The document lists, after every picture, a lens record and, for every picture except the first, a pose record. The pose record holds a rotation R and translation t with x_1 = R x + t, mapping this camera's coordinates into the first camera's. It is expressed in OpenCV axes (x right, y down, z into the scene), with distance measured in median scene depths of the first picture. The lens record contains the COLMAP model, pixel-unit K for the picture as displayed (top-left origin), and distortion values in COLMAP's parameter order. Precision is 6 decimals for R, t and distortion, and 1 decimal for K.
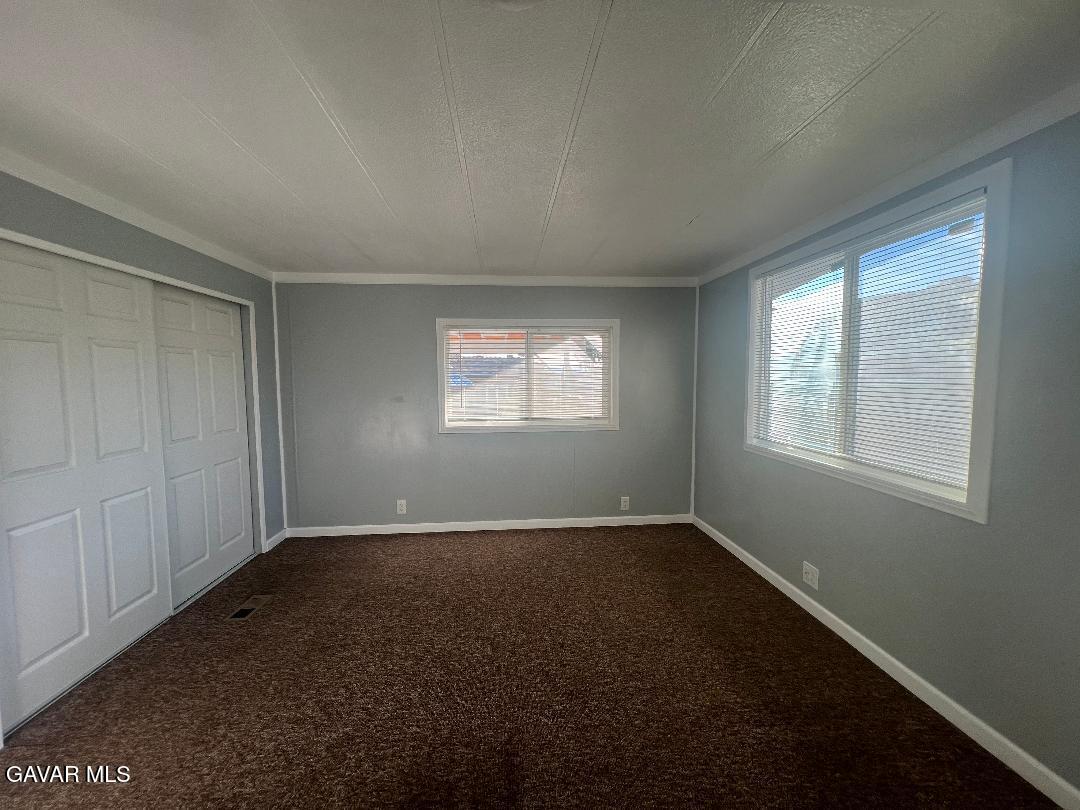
lens RADIAL K [[432.1, 0, 540.0], [0, 432.1, 405.0], [0, 0, 1]] dist [-0.001307, 0.000326]
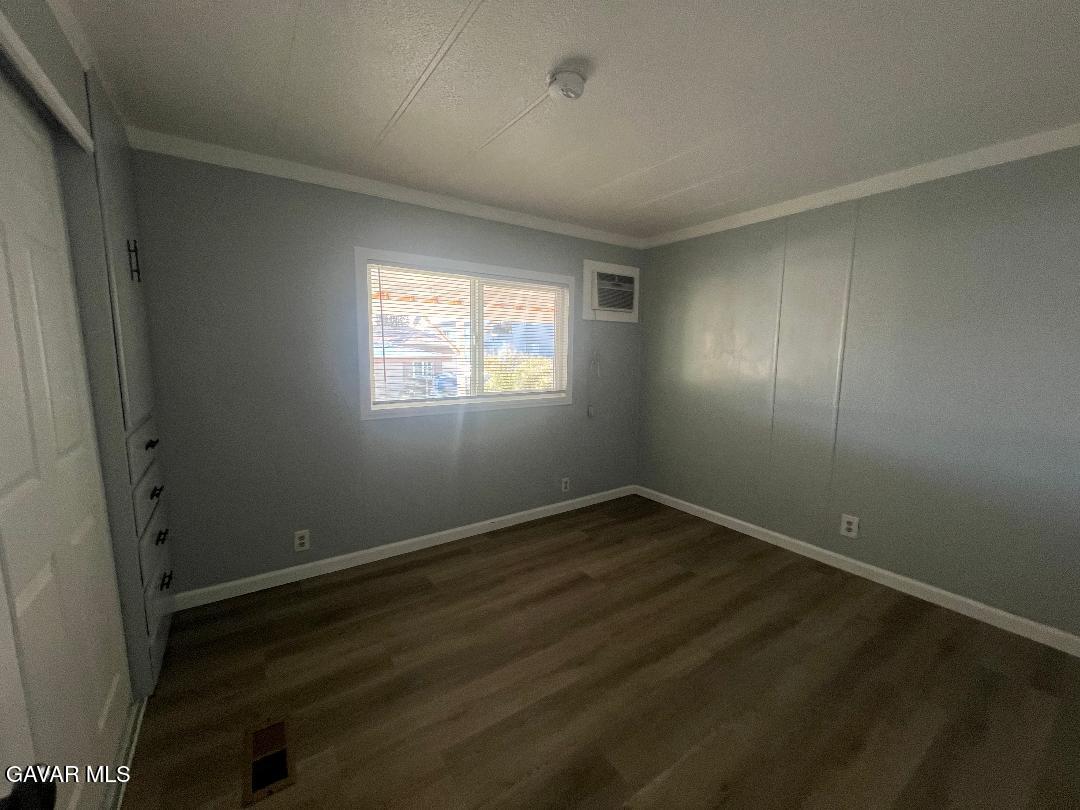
lens RADIAL K [[432.1, 0, 540.0], [0, 432.1, 405.0], [0, 0, 1]] dist [-0.001307, 0.000326]
pose [[0.859884, -0.064759, 0.506366, -0.353207], [0.028853, 0.996501, 0.078446, -0.012747], [-0.509674, -0.052844, 0.858743, 0.310412]]
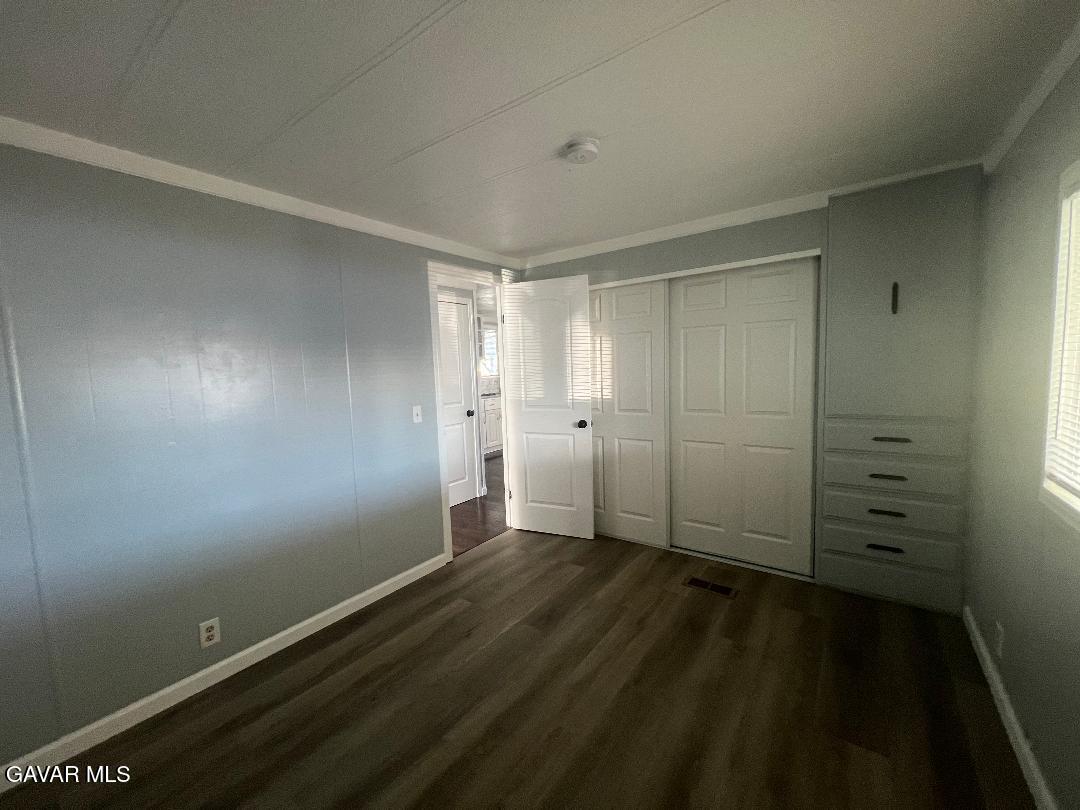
lens RADIAL K [[432.1, 0, 540.0], [0, 432.1, 405.0], [0, 0, 1]] dist [-0.001307, 0.000326]
pose [[-0.652971, 0.077189, -0.753440, 0.105582], [-0.018506, 0.992870, 0.117756, -0.044984], [0.757157, 0.090834, -0.646887, 0.763050]]
